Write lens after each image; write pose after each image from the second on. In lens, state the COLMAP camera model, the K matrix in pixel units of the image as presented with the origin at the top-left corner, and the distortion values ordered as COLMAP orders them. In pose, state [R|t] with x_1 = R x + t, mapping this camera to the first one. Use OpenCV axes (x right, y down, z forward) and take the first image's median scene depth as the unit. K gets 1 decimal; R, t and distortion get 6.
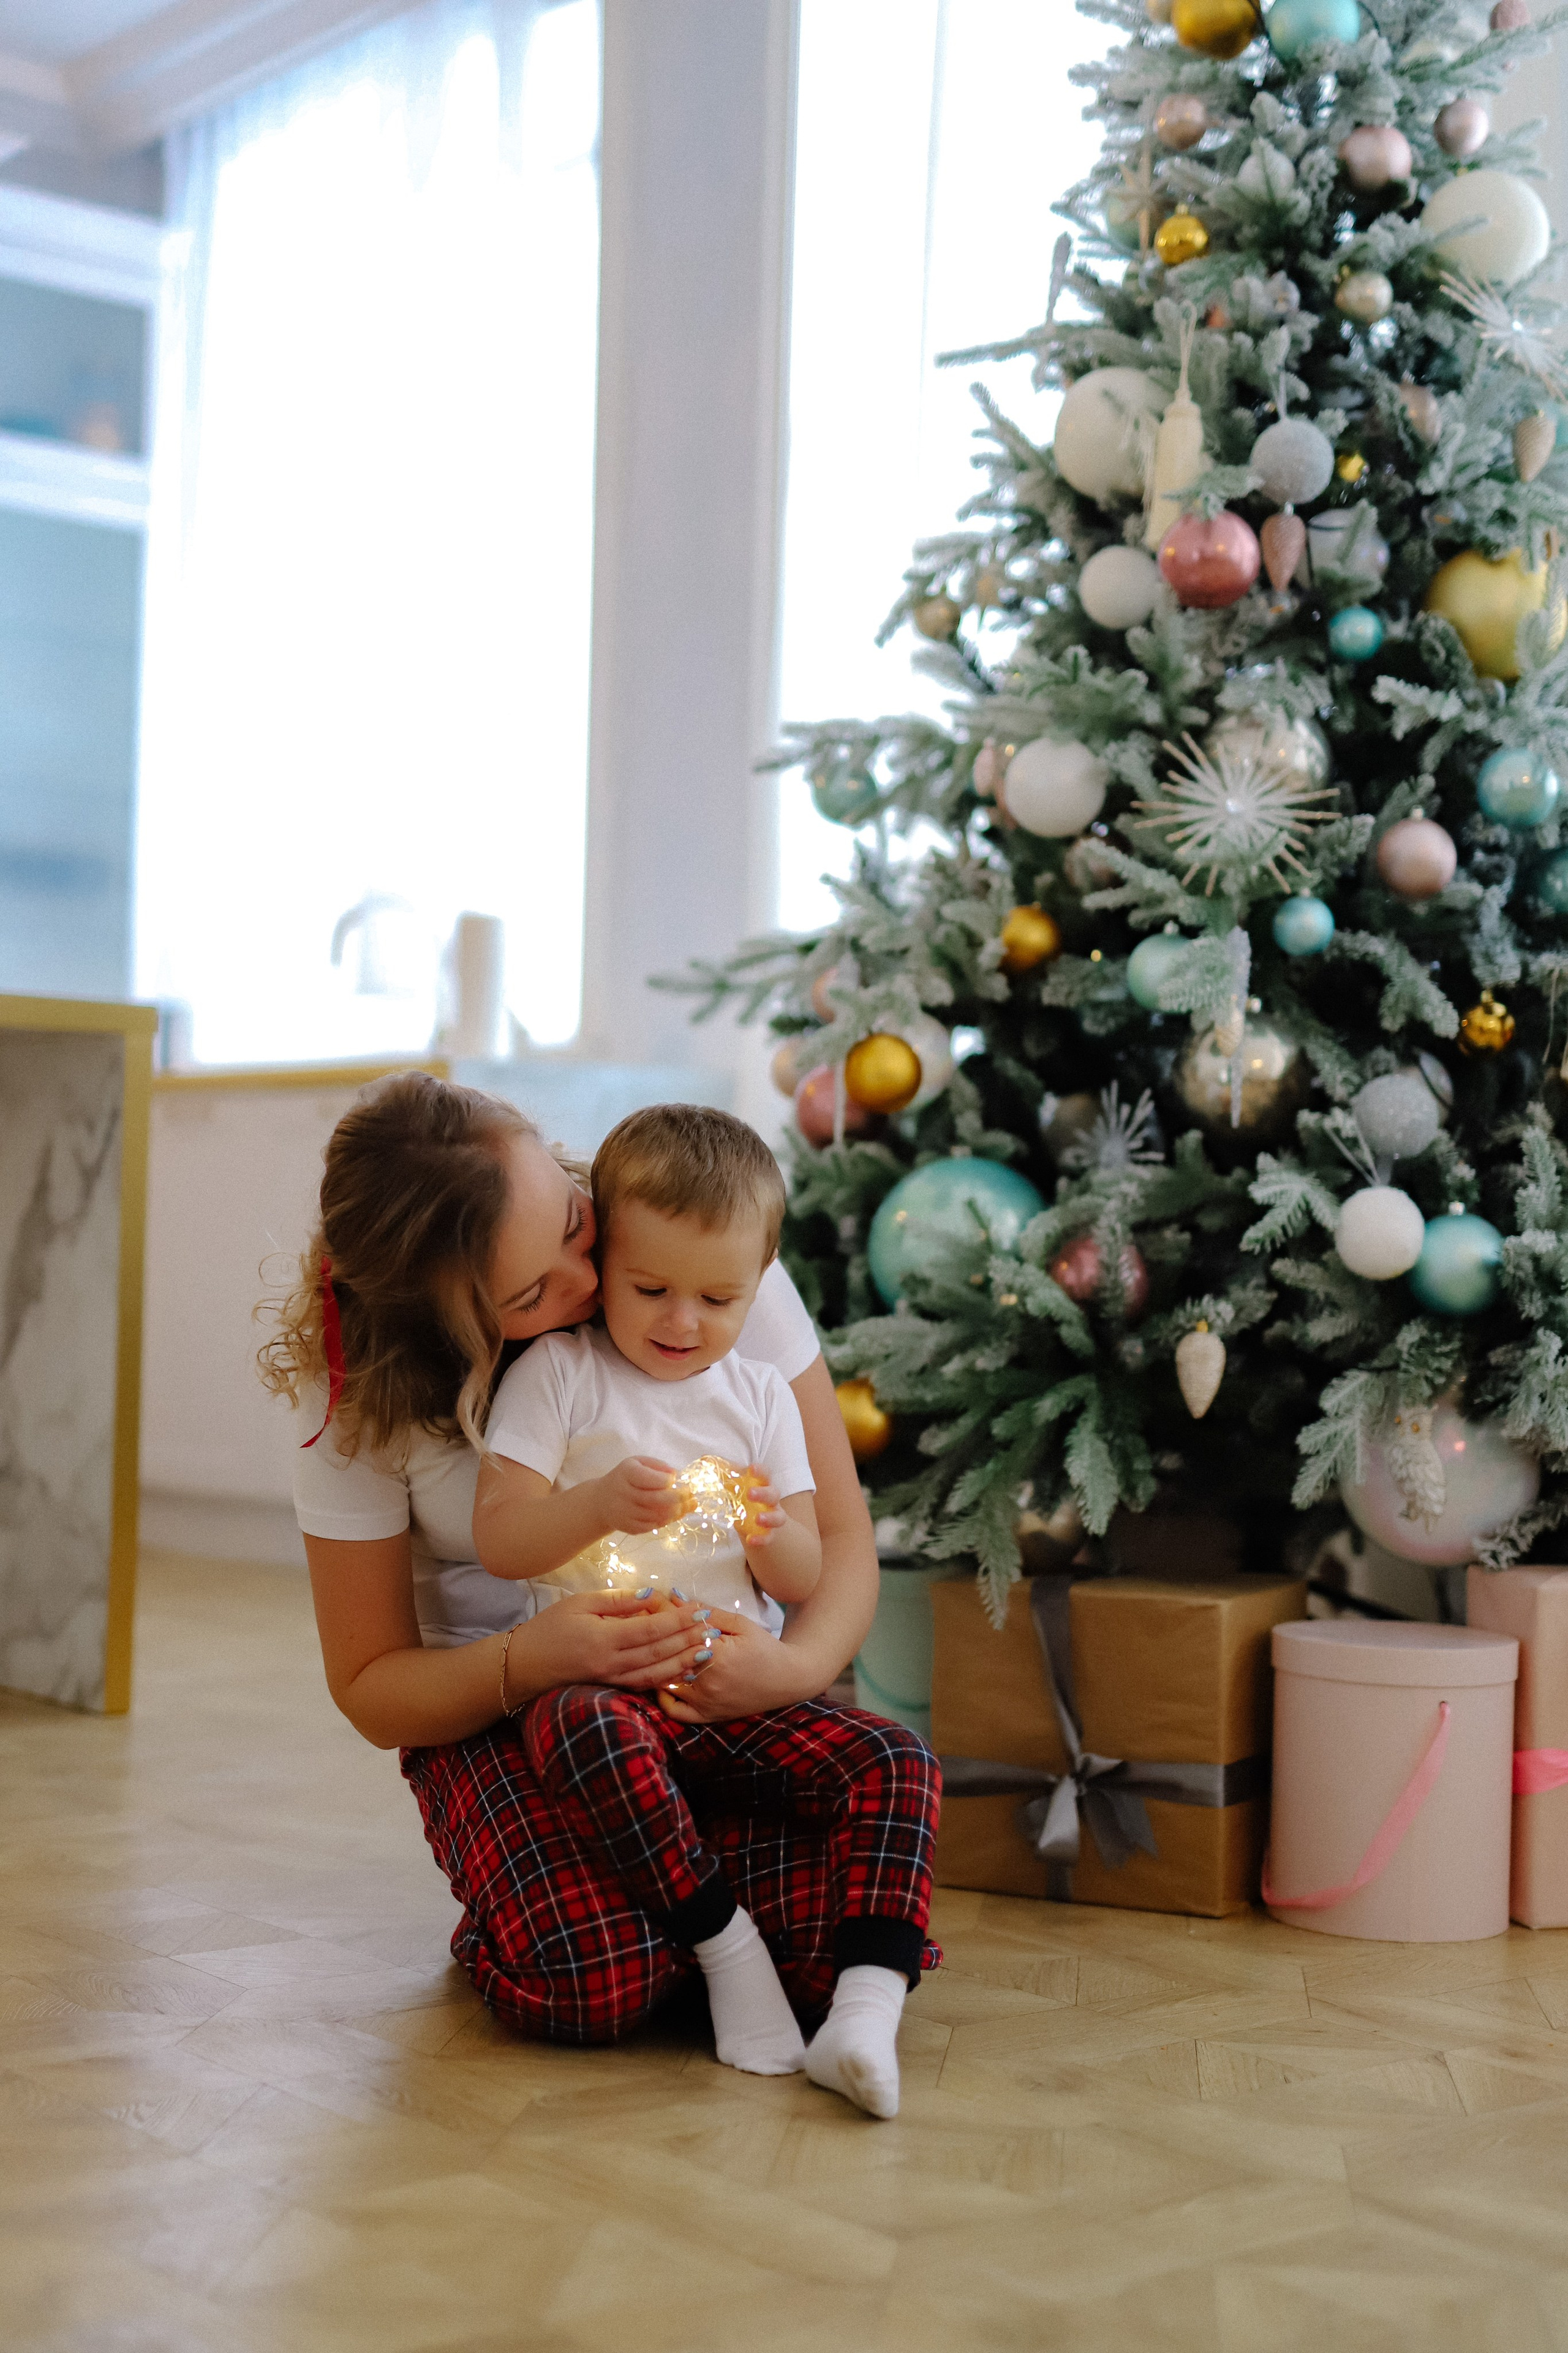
lens RADIAL K [[3304.9, 0, 784.0], [0, 3304.9, 1176.5], [0, 0, 1]] dist [0.010262, -0.047122]
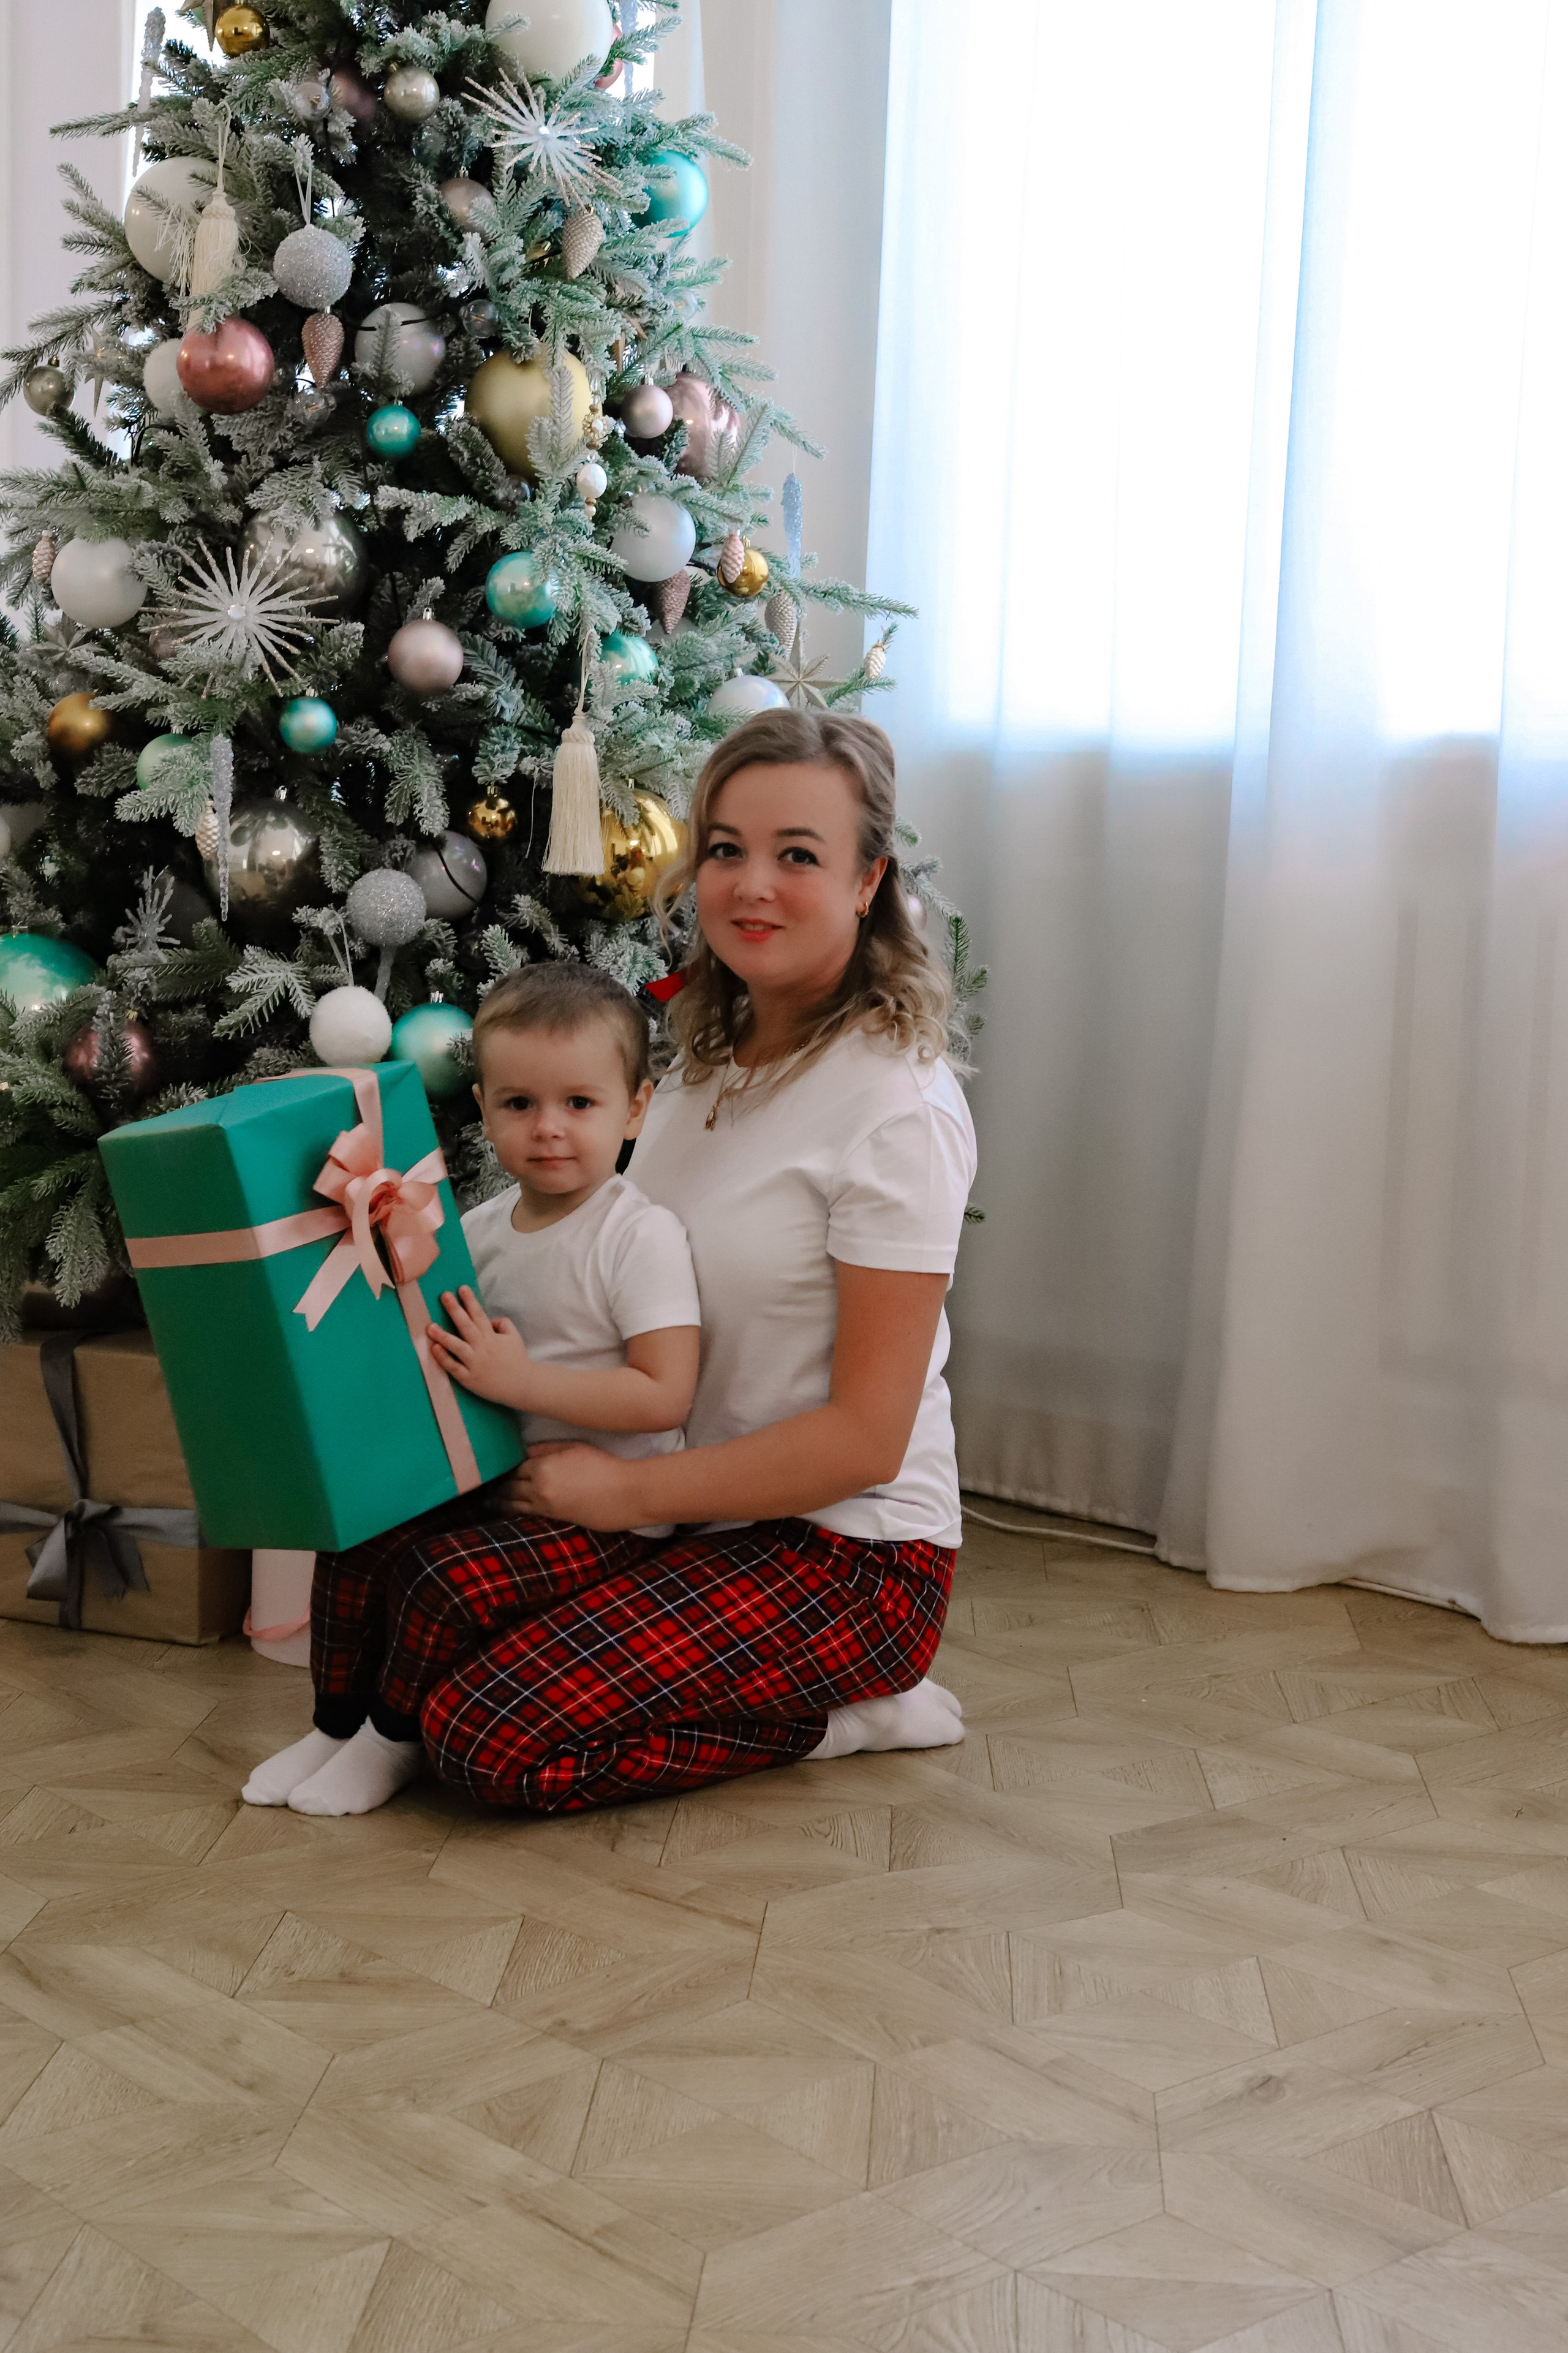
lens RADIAL K [[3304.9, 0, 784.0], [0, 3304.9, 1176.5], [0, 0, 1]] dist [0.010262, -0.047122]
pose [[0.998832, -0.001470, 0.048294, 0.253113], [-0.005051, 0.990882, 0.134639, -0.074369], [-0.048052, -0.134725, 0.989717, -0.073873]]
